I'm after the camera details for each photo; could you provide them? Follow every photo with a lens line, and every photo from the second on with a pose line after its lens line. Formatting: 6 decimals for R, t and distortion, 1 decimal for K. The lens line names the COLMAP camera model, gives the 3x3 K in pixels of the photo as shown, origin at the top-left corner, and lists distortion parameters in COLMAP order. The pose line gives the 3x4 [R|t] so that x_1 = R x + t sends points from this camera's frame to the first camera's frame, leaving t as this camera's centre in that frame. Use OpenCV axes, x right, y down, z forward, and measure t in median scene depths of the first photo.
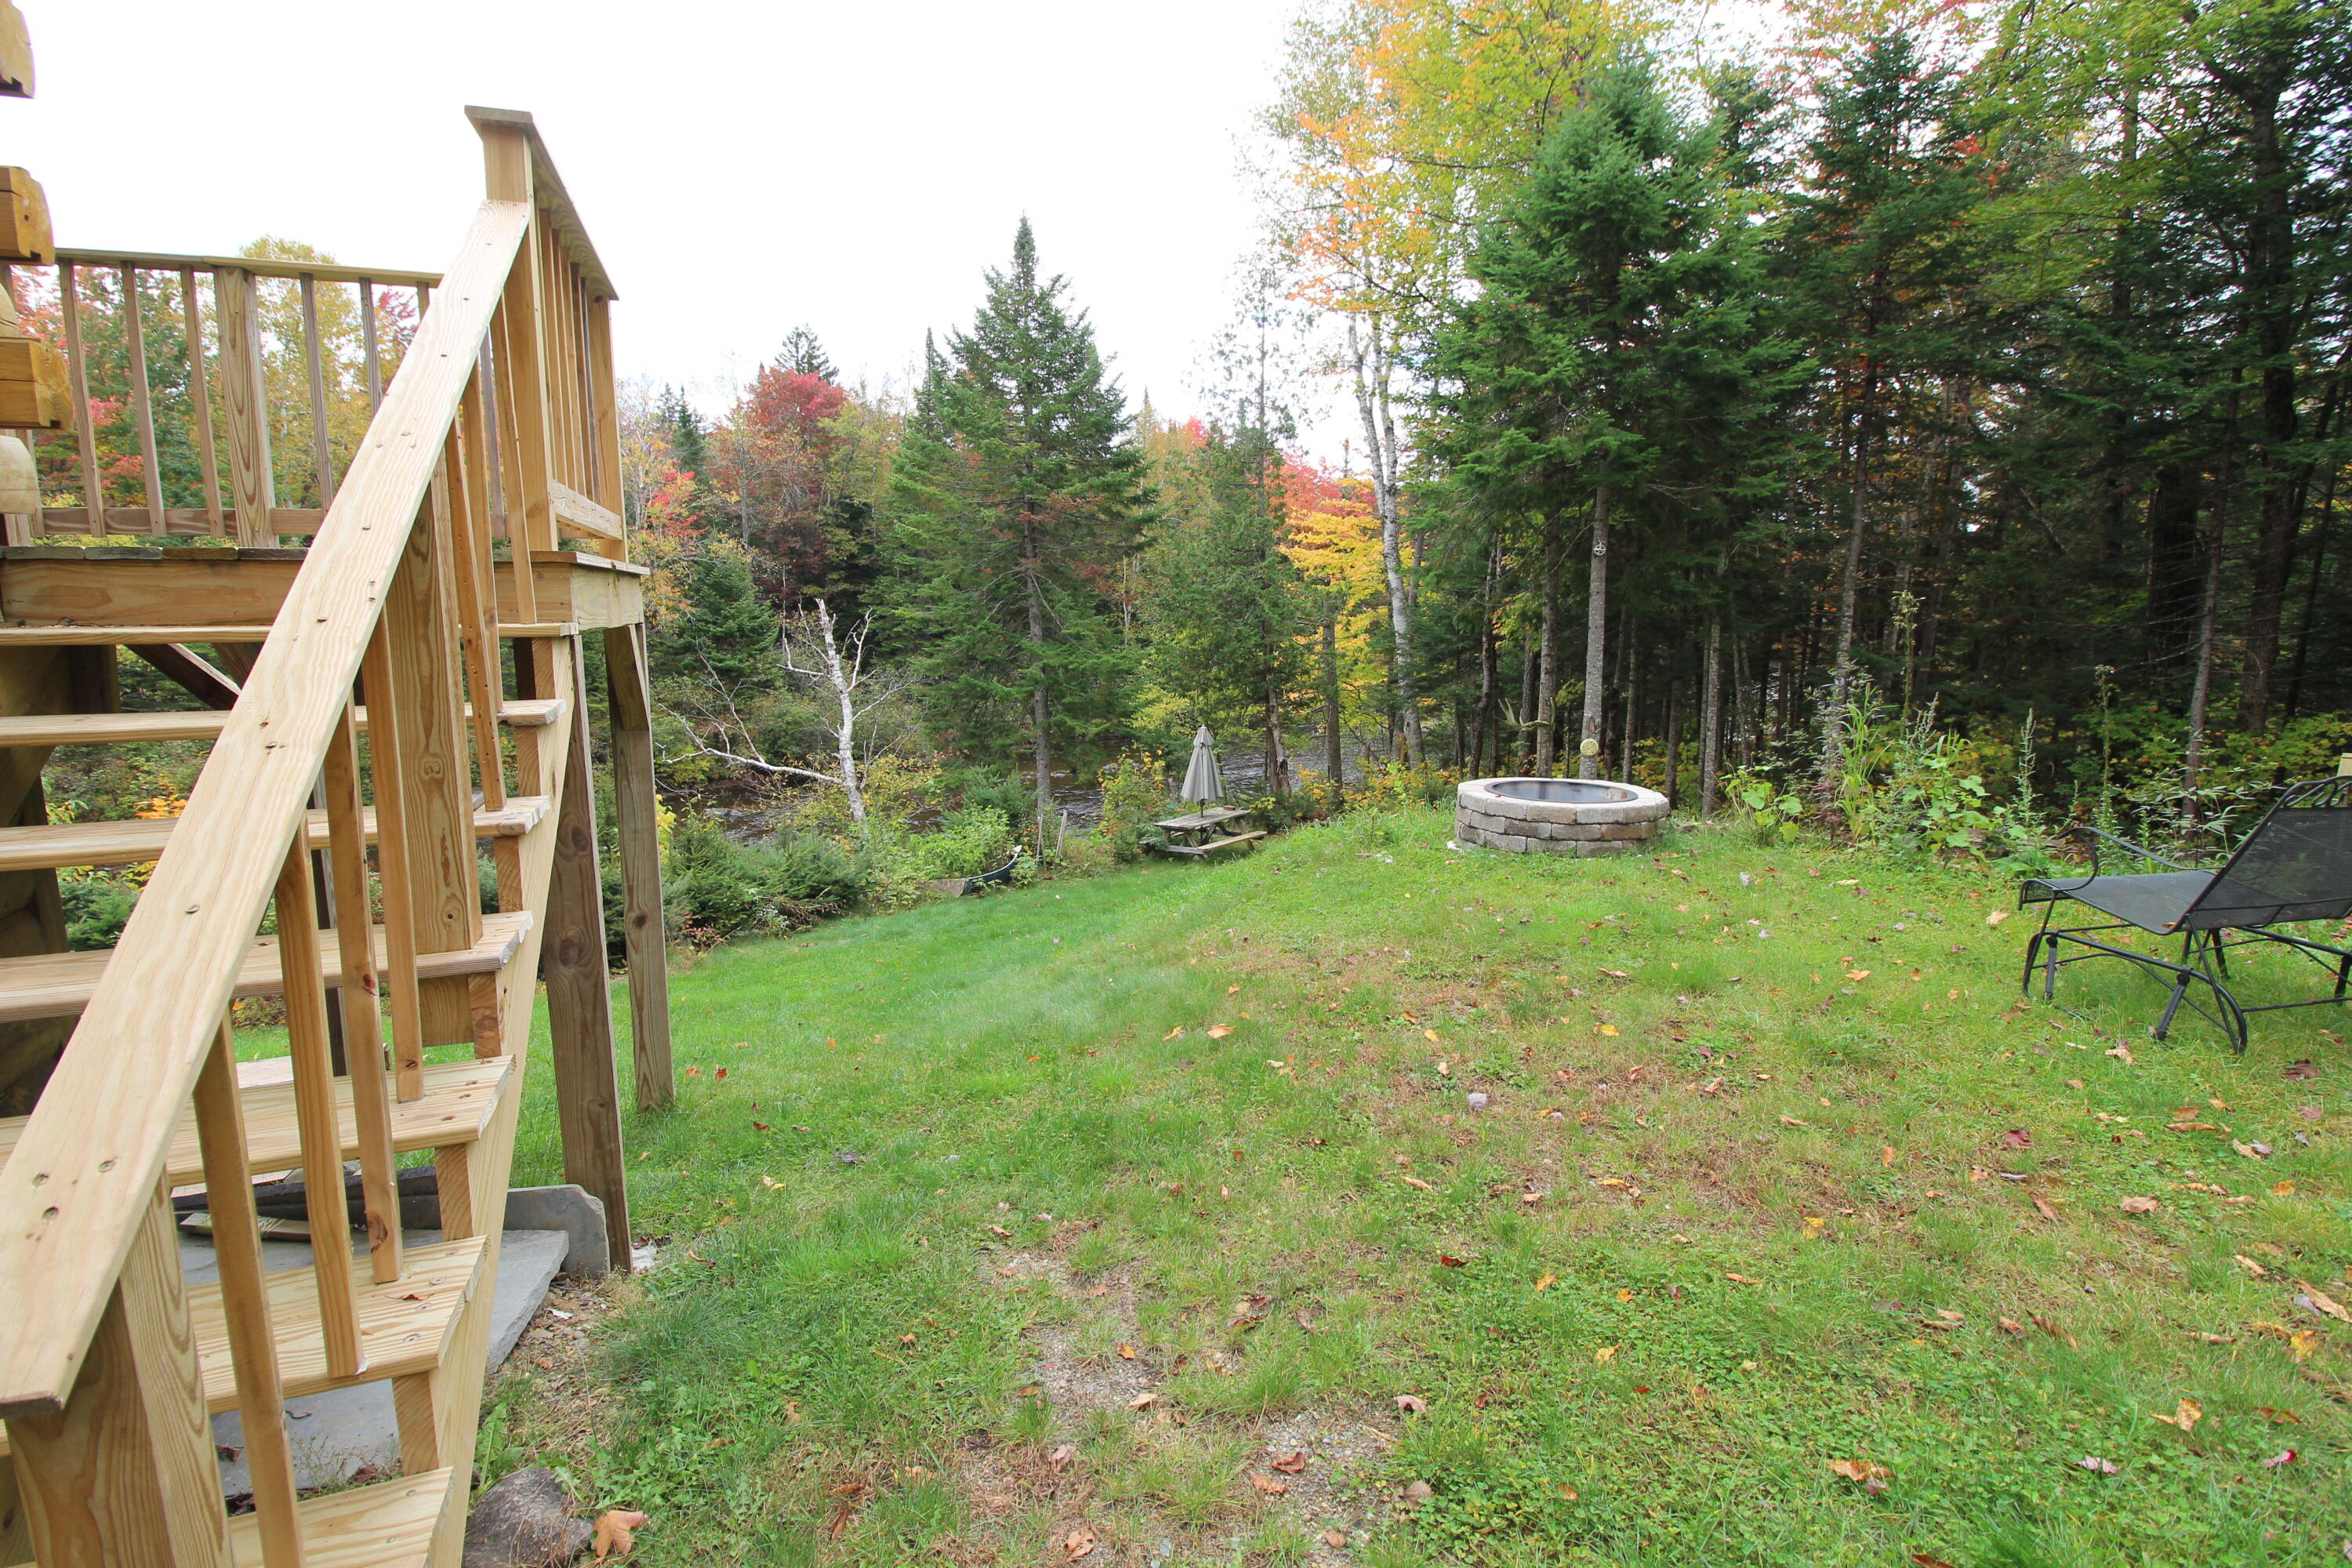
lens RADIAL K [[1084.5, 0, 1167.3], [0, 1084.5, 768.3], [0, 0, 1]] dist [0.000901, -0.013282]
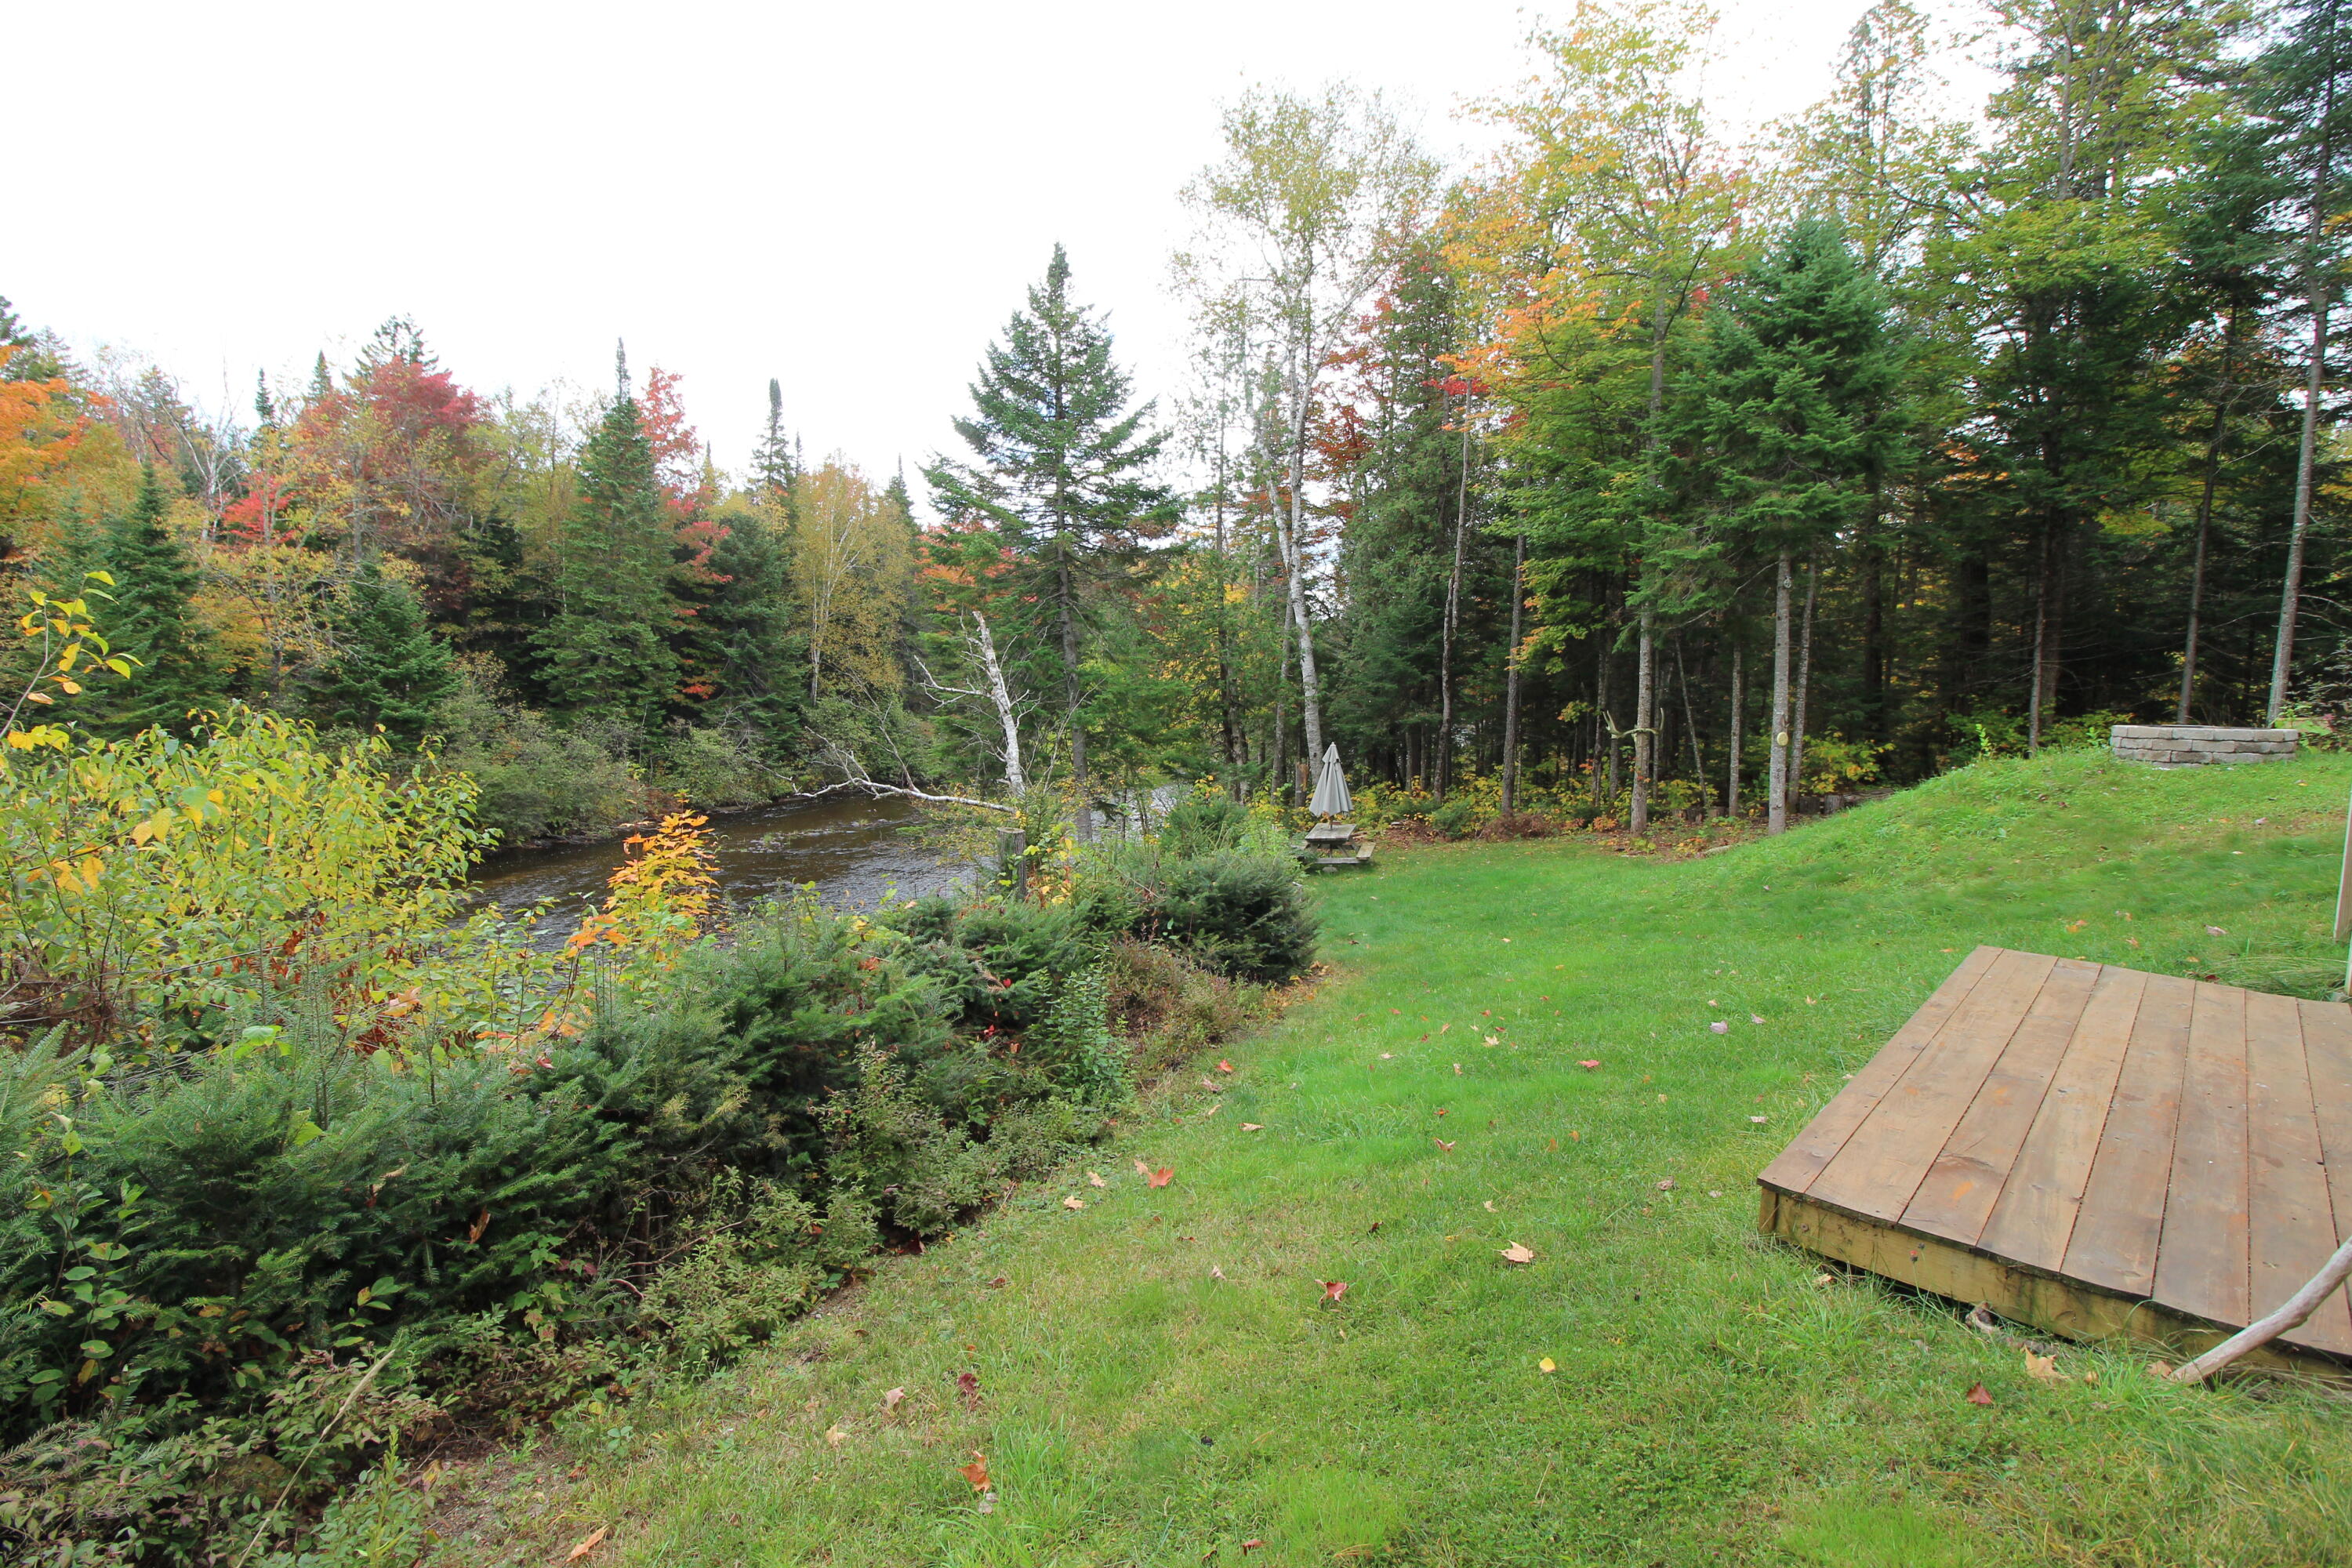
lens RADIAL K [[1084.5, 0, 1168.1], [0, 1084.5, 769.5], [0, 0, 1]] dist [0.000901, -0.013282]
pose [[0.910281, -0.025368, 0.413213, -0.587476], [0.049660, 0.997605, -0.048152, 0.030812], [-0.411002, 0.064352, 0.909360, 0.114289]]
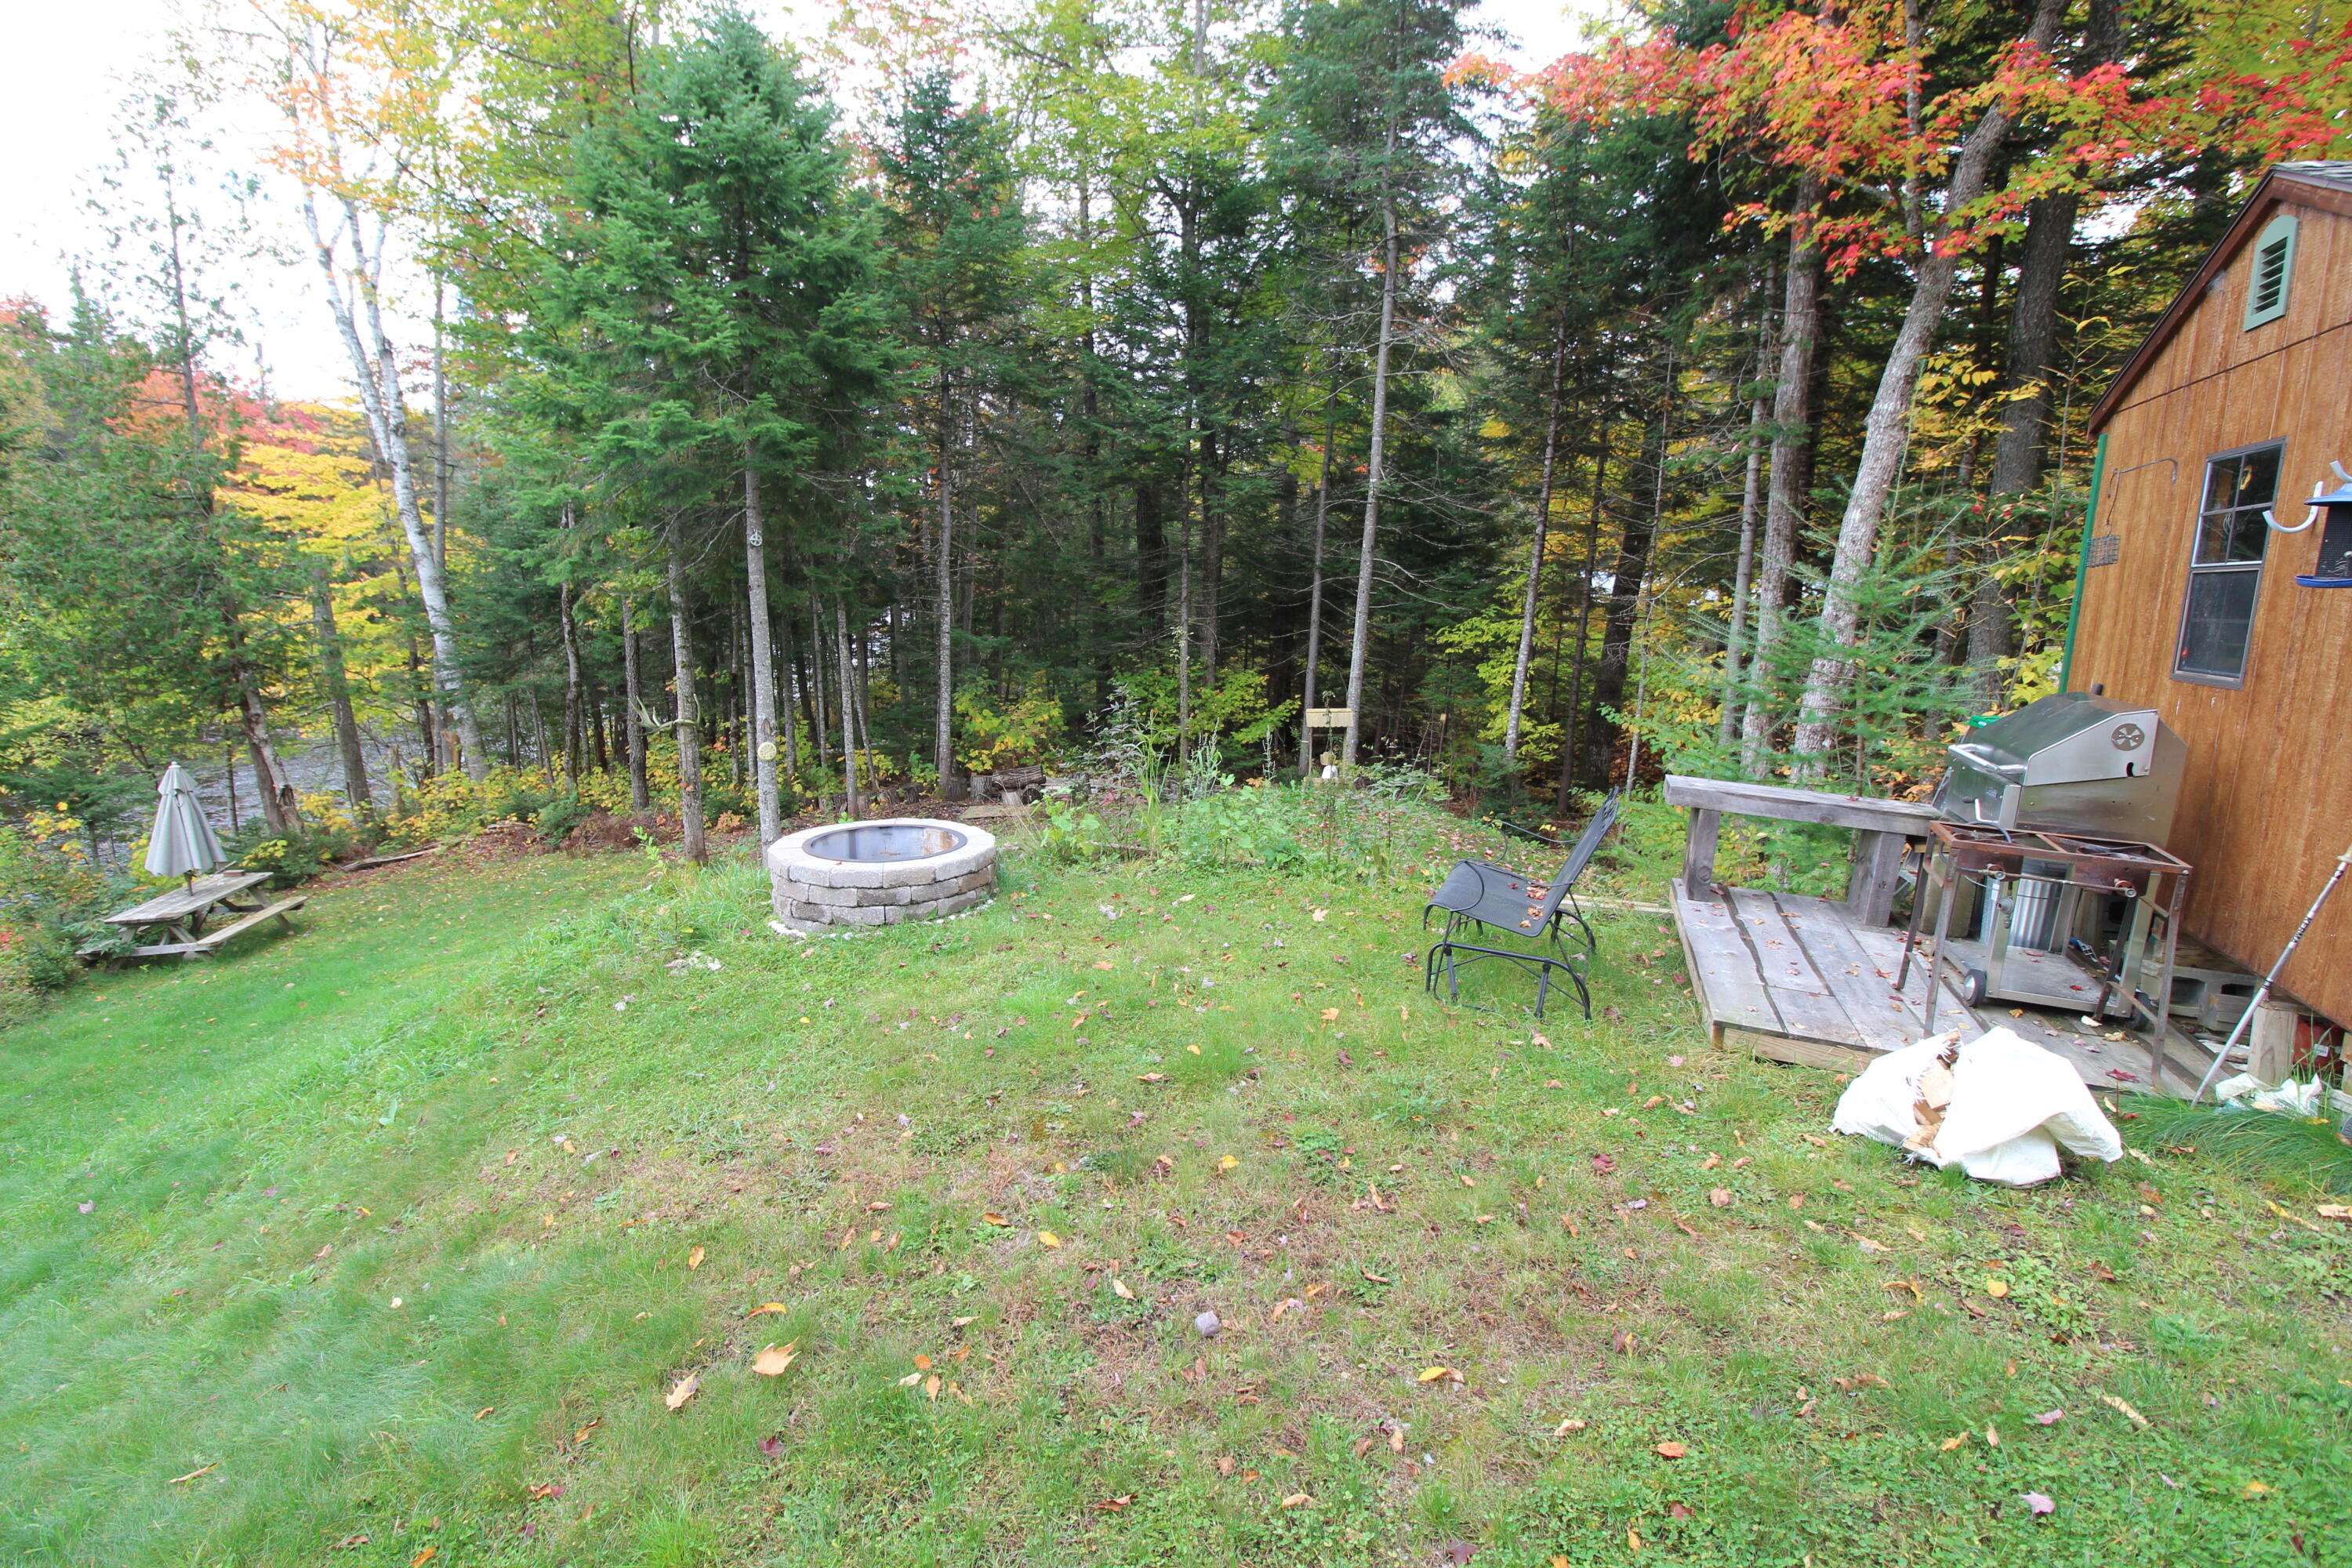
lens RADIAL K [[1084.5, 0, 1165.5], [0, 1084.5, 763.7], [0, 0, 1]] dist [0.000901, -0.013282]
pose [[0.660409, -0.117958, 0.741584, -0.059952], [0.090262, 0.992894, 0.077550, -0.037649], [-0.745462, 0.015722, 0.666363, 0.089597]]
